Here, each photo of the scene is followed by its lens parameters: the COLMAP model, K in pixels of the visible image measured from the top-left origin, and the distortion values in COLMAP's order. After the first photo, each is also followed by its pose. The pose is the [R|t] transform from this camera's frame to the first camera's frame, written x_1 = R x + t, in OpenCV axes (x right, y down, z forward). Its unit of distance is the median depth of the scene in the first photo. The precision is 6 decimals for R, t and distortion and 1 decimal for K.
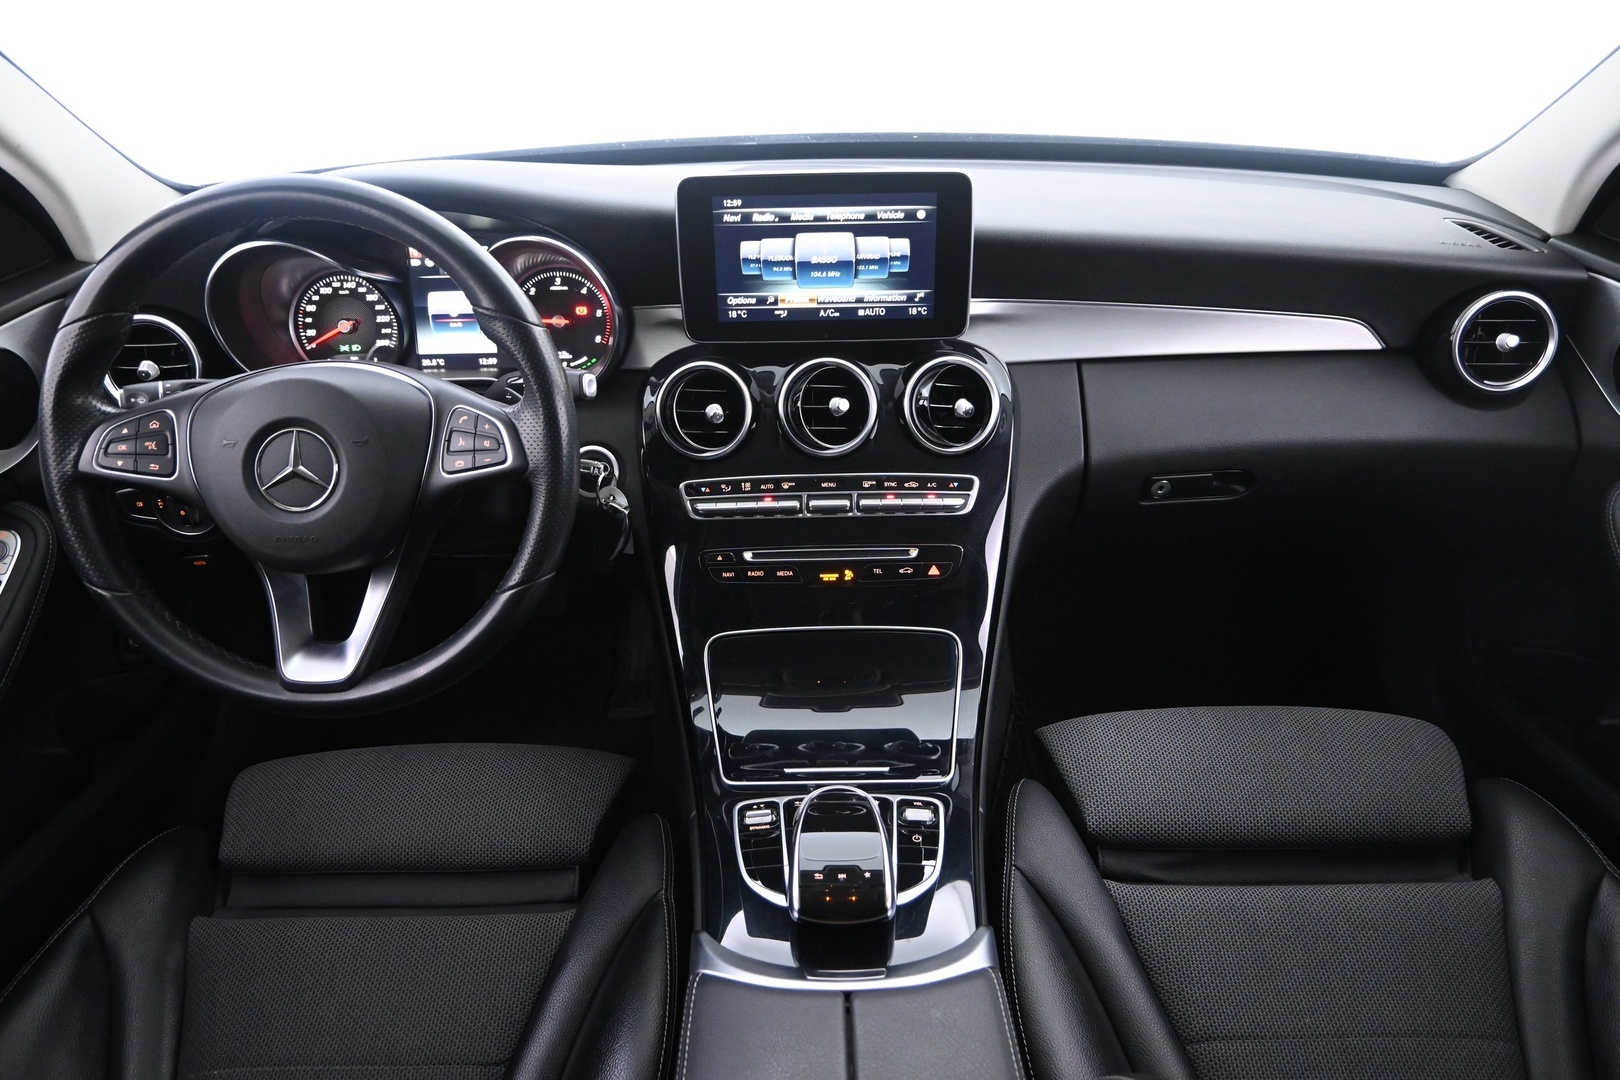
lens RADIAL K [[1099.1, 0, 810.0], [0, 1099.1, 540.0], [0, 0, 1]] dist [0.003164, 0.000121]
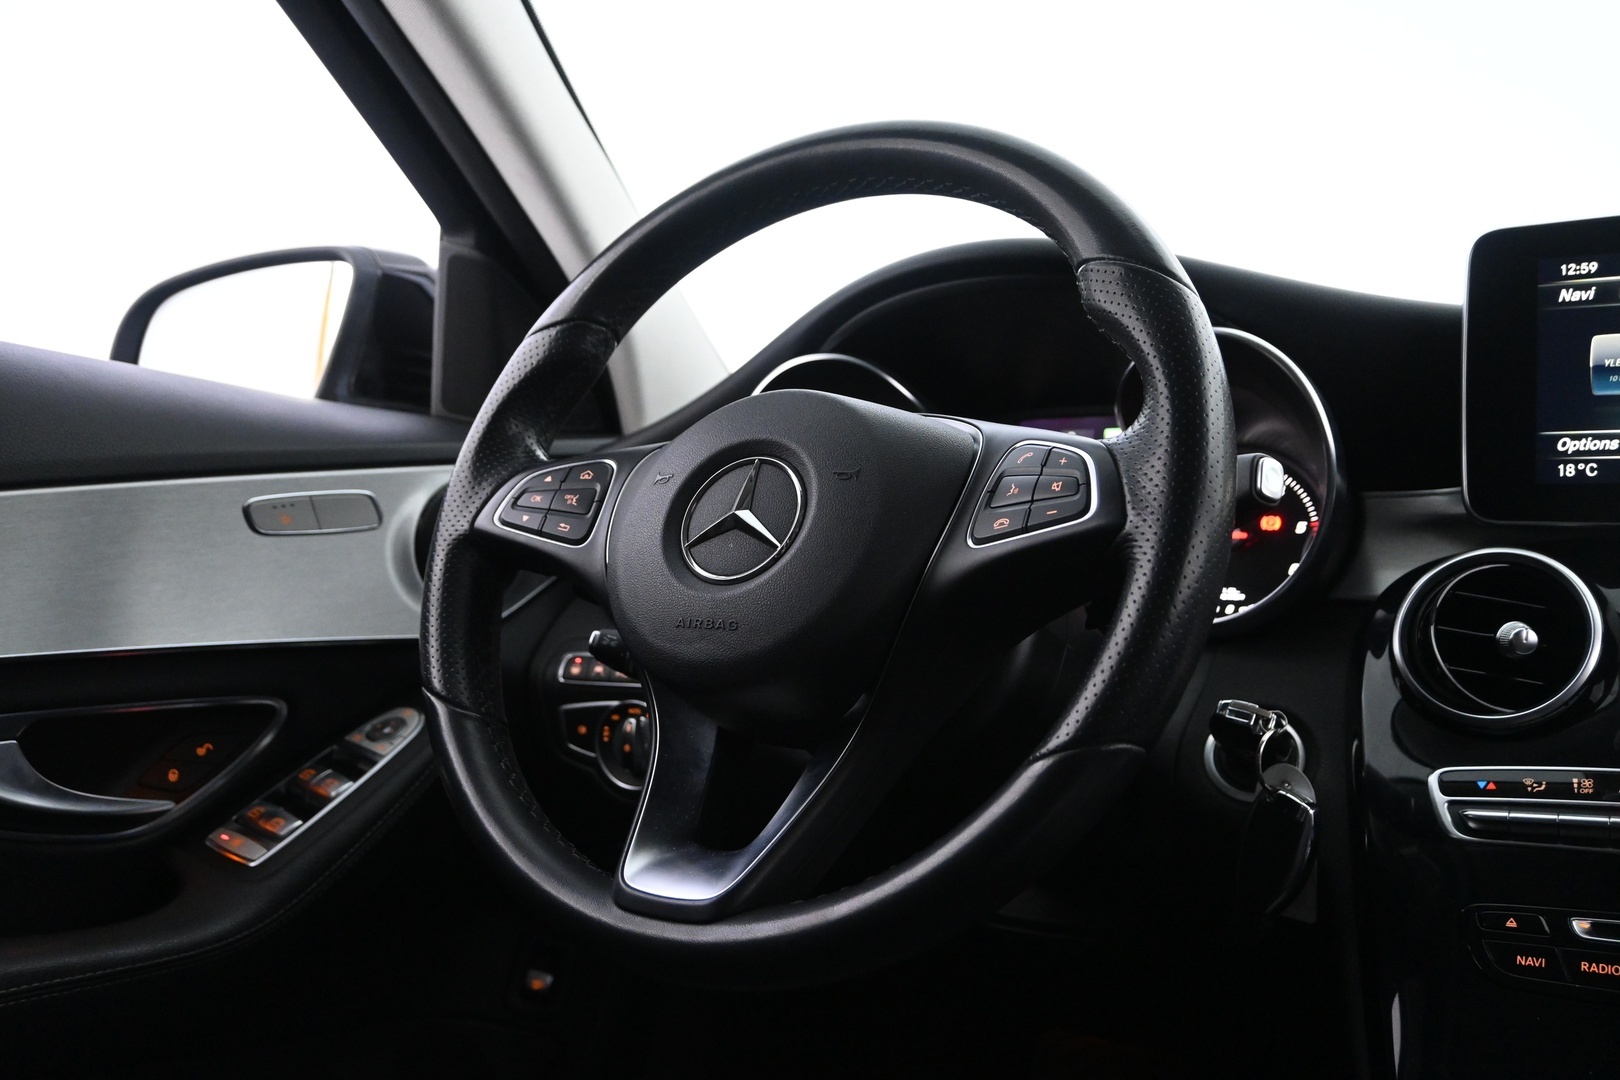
lens RADIAL K [[1378.1, 0, 810.0], [0, 1378.1, 540.0], [0, 0, 1]] dist [-0.005911, -0.013579]
pose [[0.859572, 0.026703, -0.510317, -0.045667], [-0.264751, 0.877430, -0.400029, 0.182233], [0.437085, 0.478961, 0.761284, 0.361001]]
